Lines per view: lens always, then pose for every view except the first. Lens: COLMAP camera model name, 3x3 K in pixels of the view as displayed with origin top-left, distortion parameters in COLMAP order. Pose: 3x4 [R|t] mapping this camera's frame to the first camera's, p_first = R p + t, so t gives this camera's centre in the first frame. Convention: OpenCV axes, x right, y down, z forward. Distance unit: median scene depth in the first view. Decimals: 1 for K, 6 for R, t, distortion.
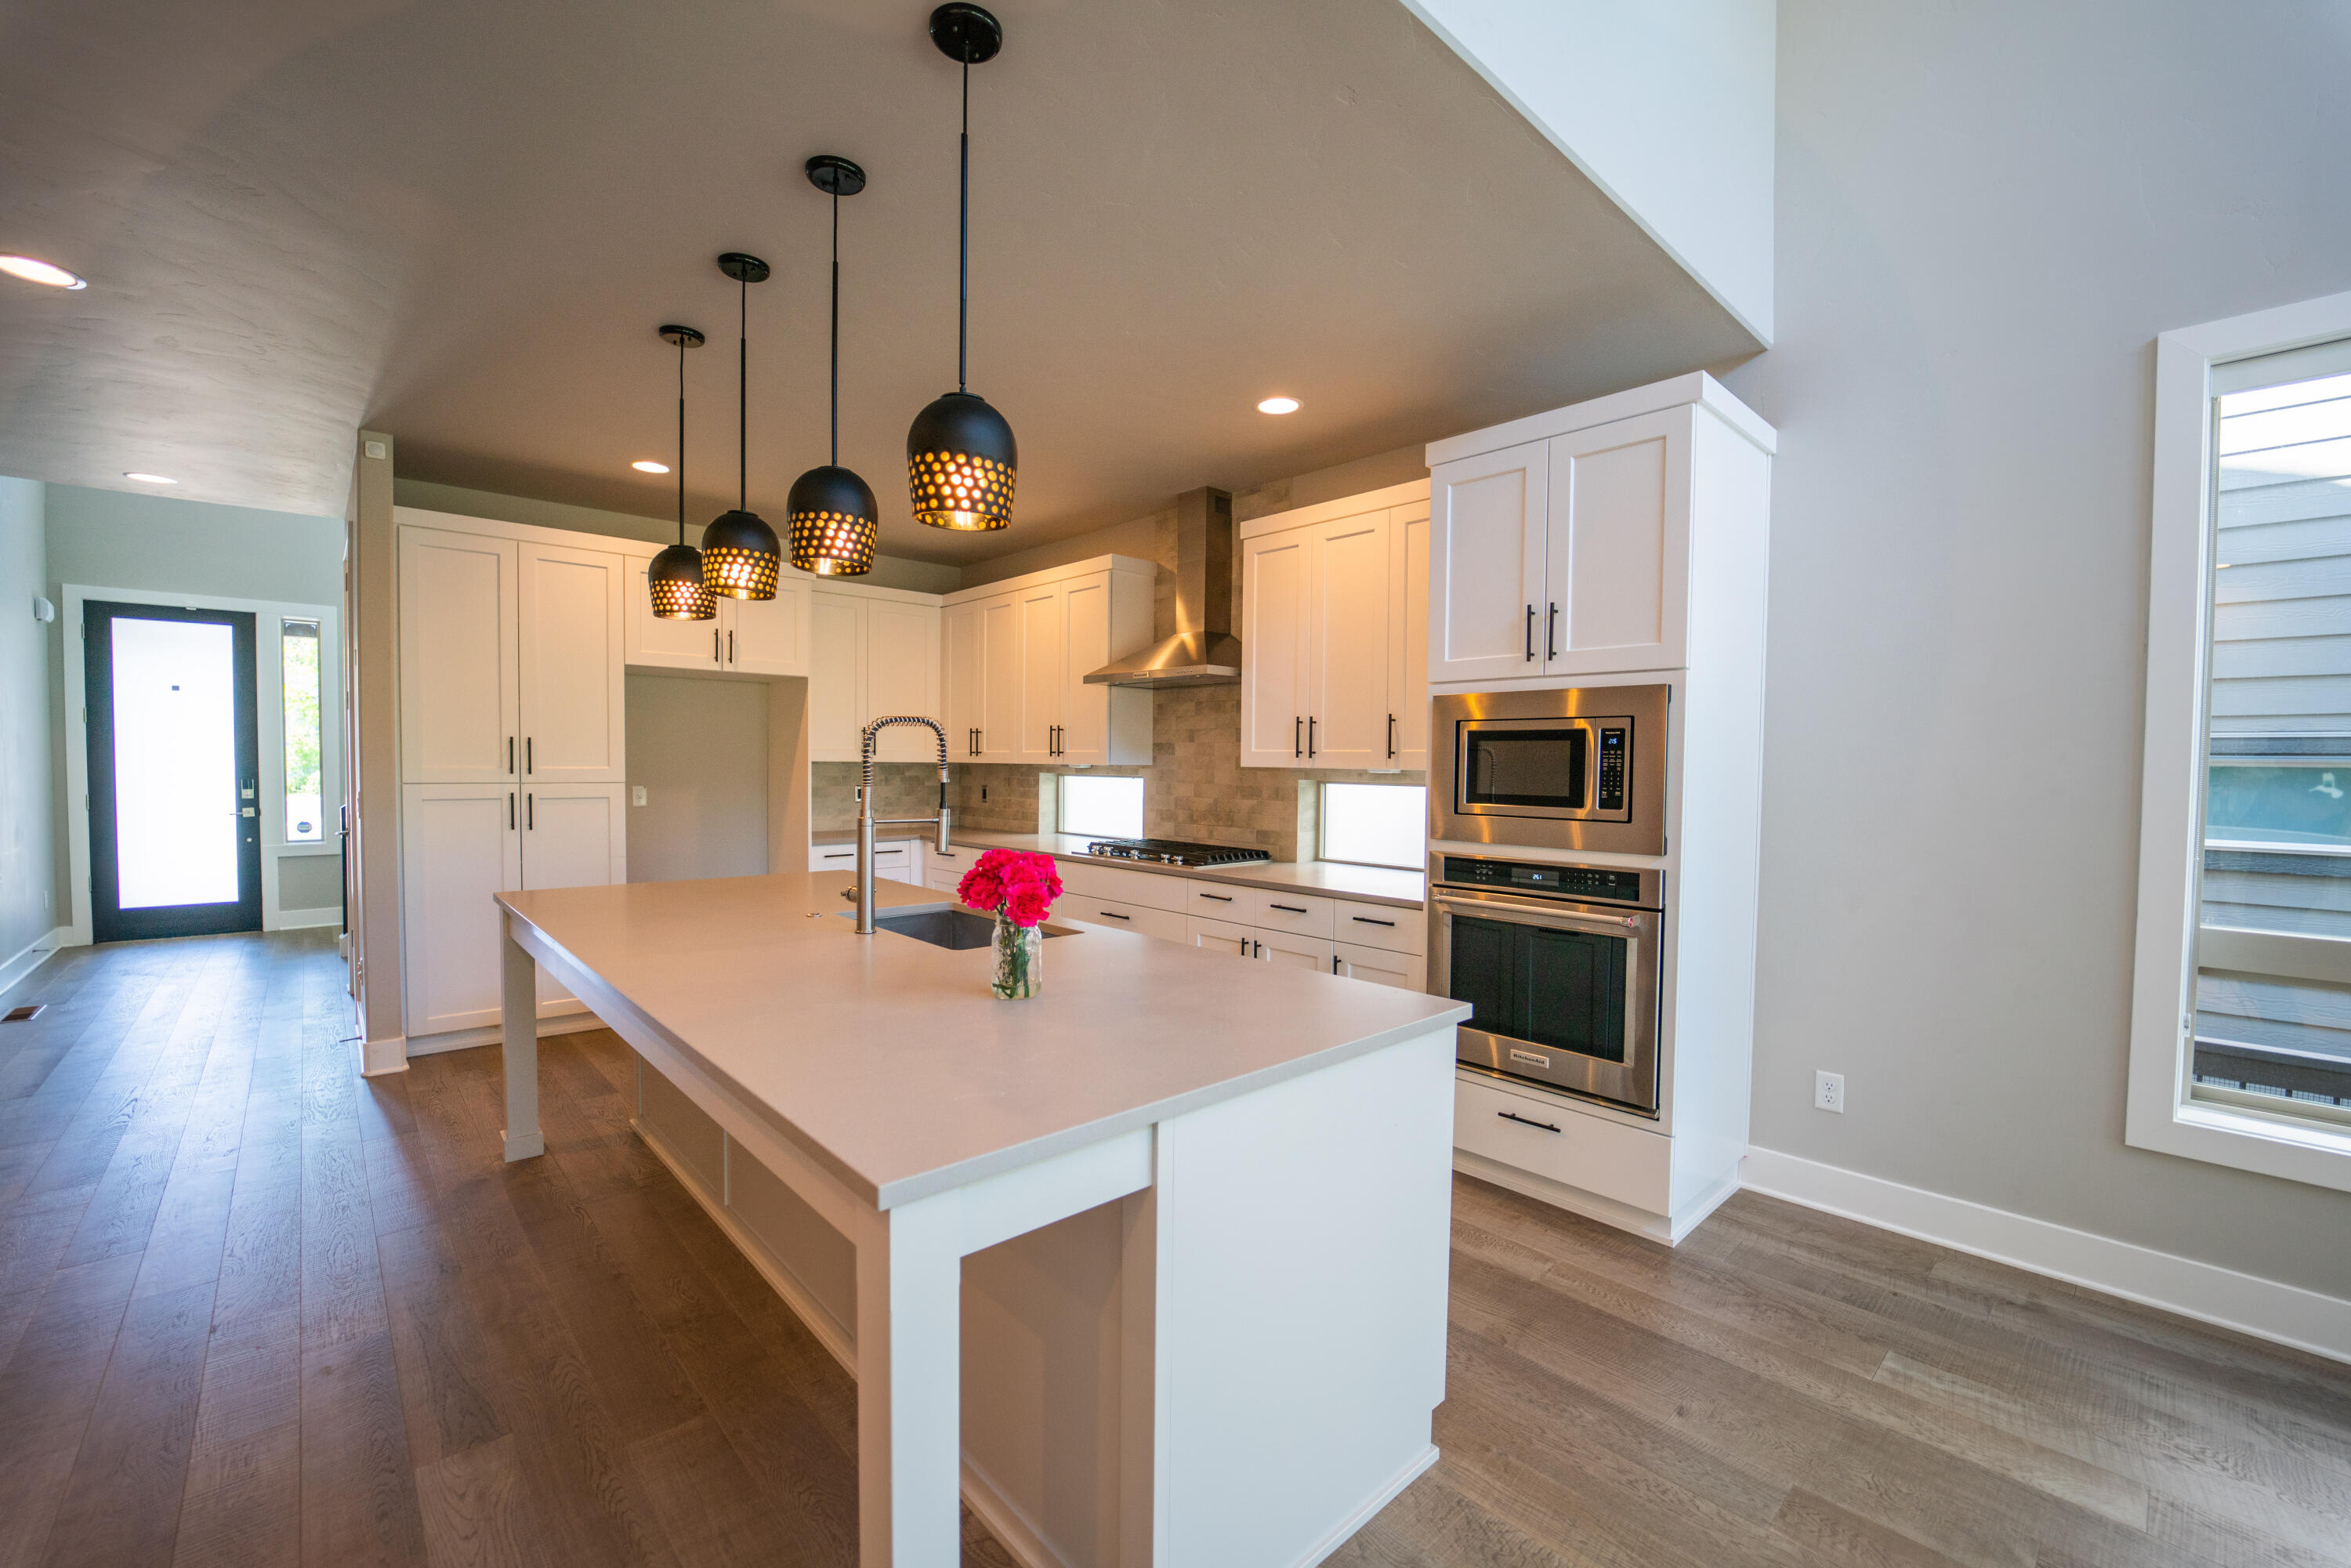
lens RADIAL K [[955.6, 0, 1171.9], [0, 955.6, 795.0], [0, 0, 1]] dist [-0.024595, 0.000034]
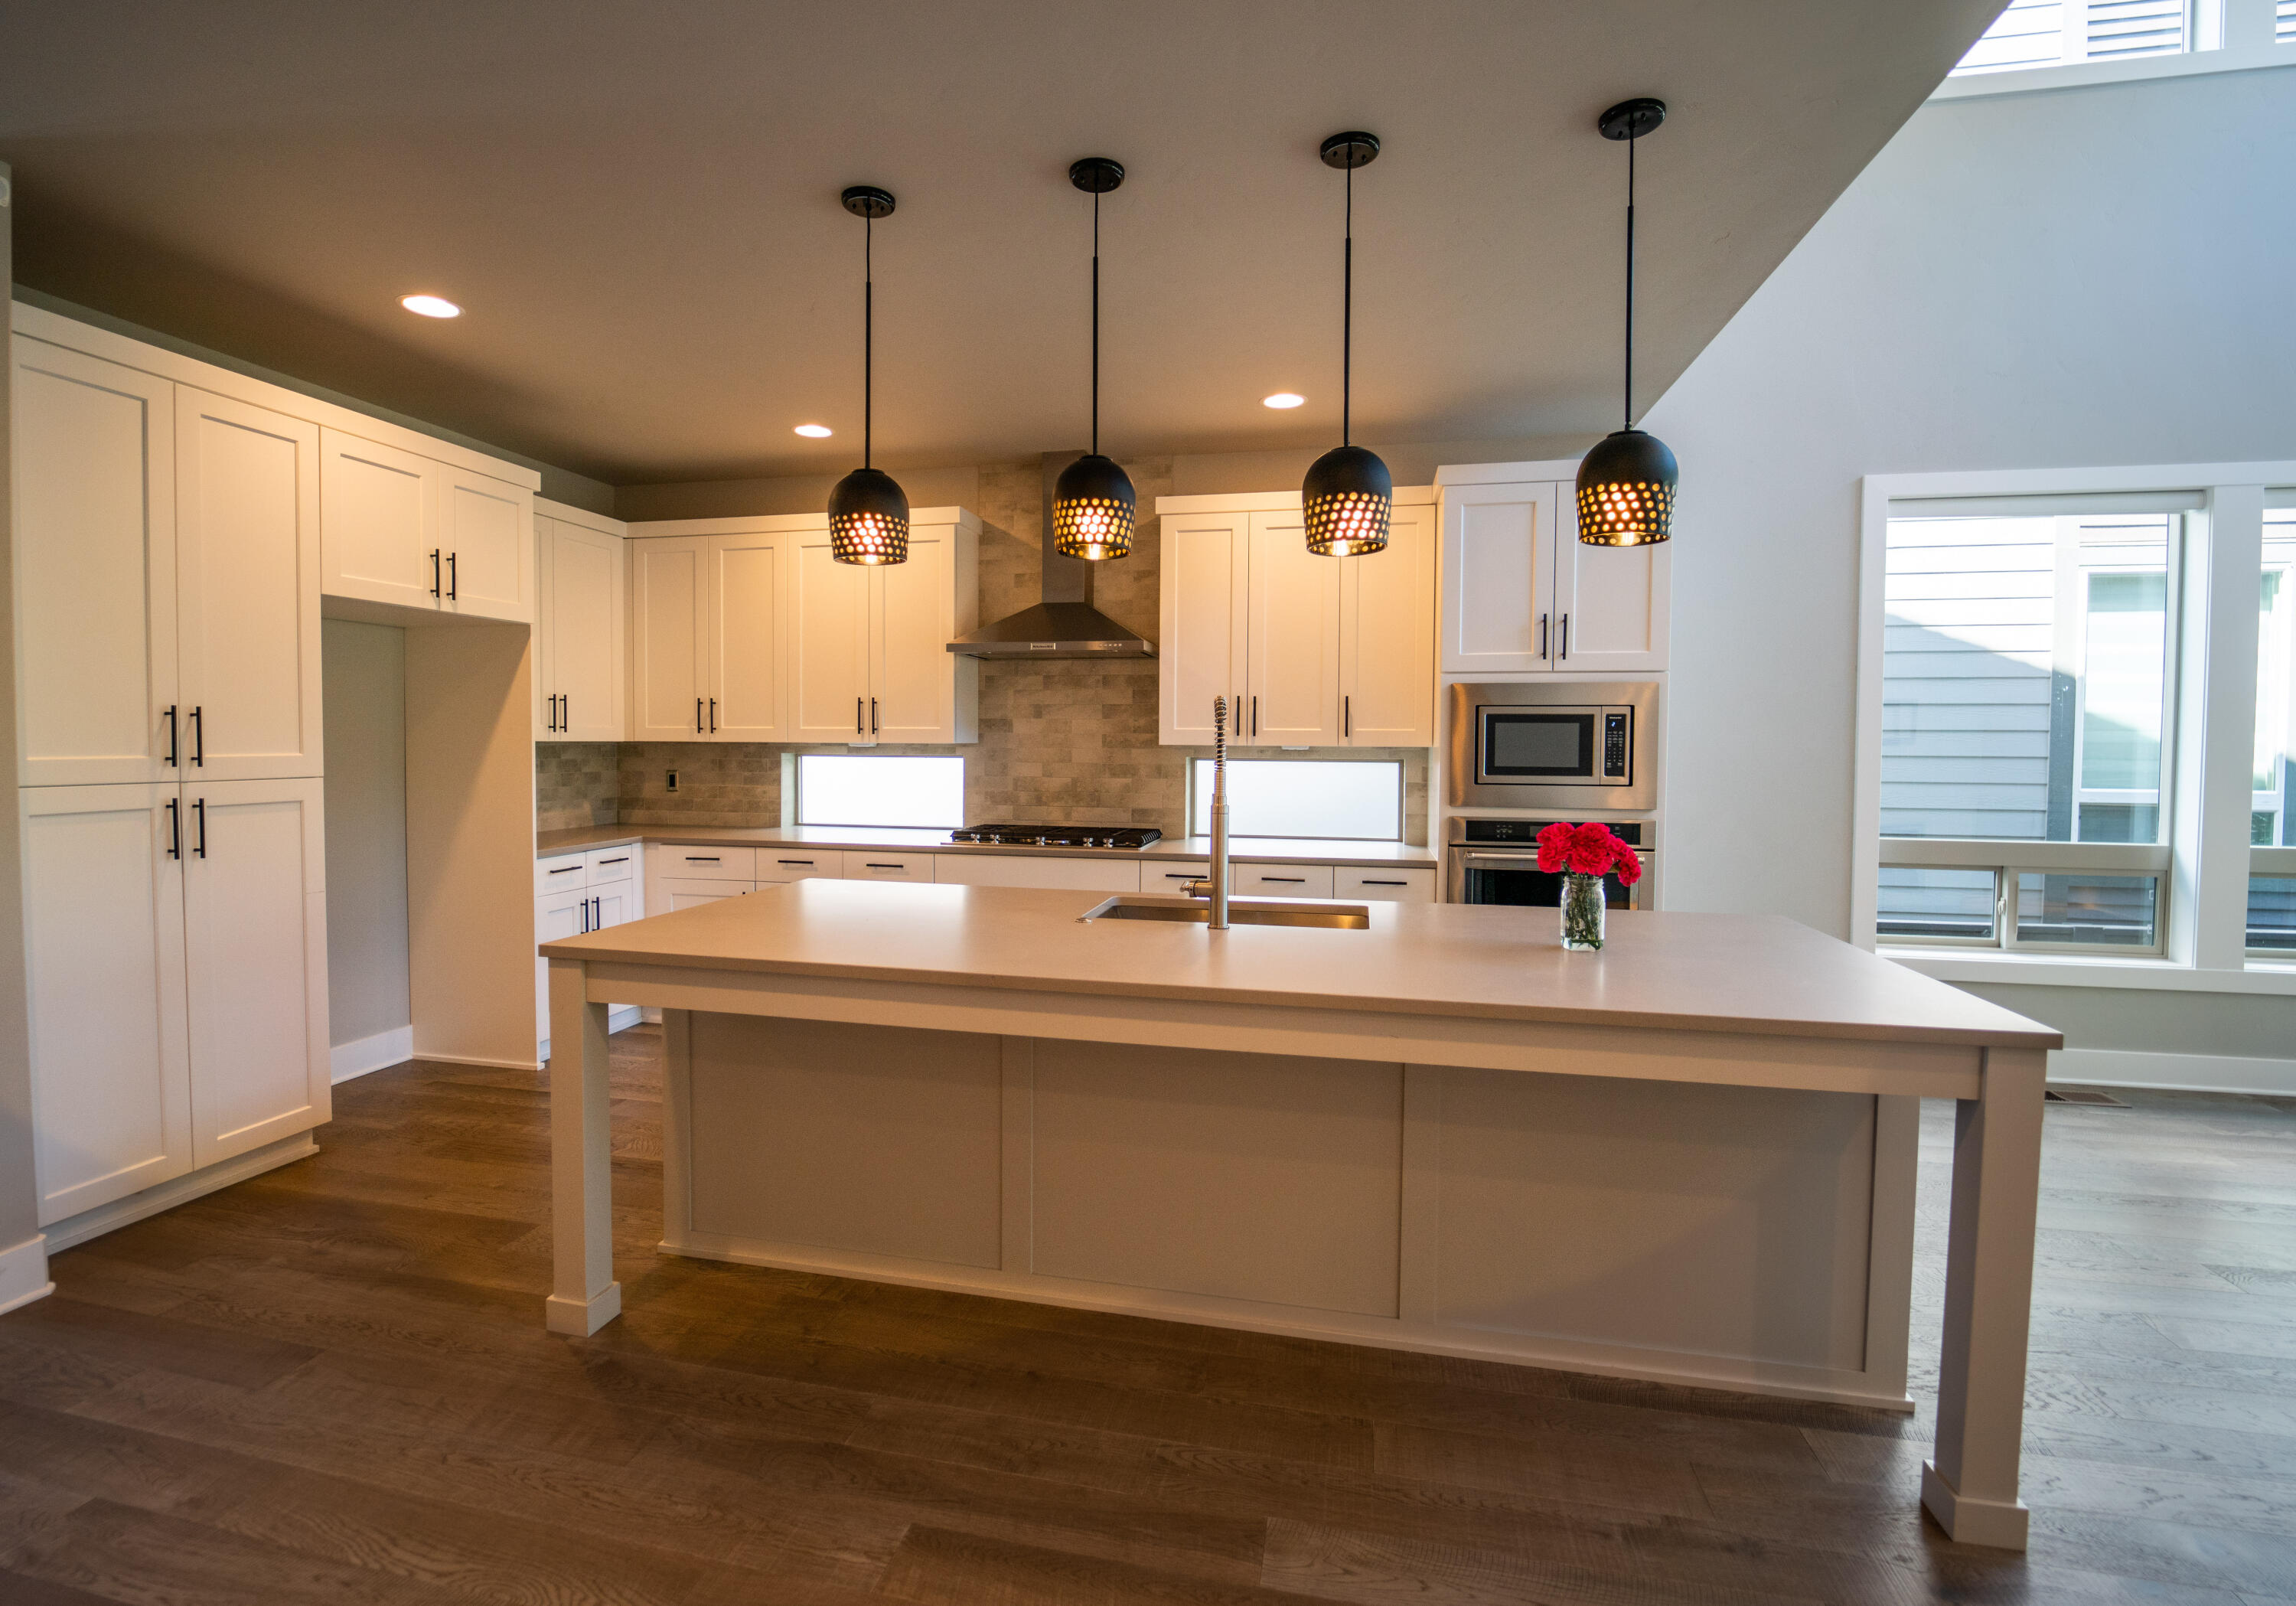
lens RADIAL K [[1074.2, 0, 1097.3], [0, 1074.2, 775.7], [0, 0, 1]] dist [-0.024191, -0.000030]
pose [[0.828762, -0.024664, 0.559058, -0.580029], [0.022176, 0.999691, 0.011229, -0.011078], [-0.559162, 0.003091, 0.829053, 0.110083]]
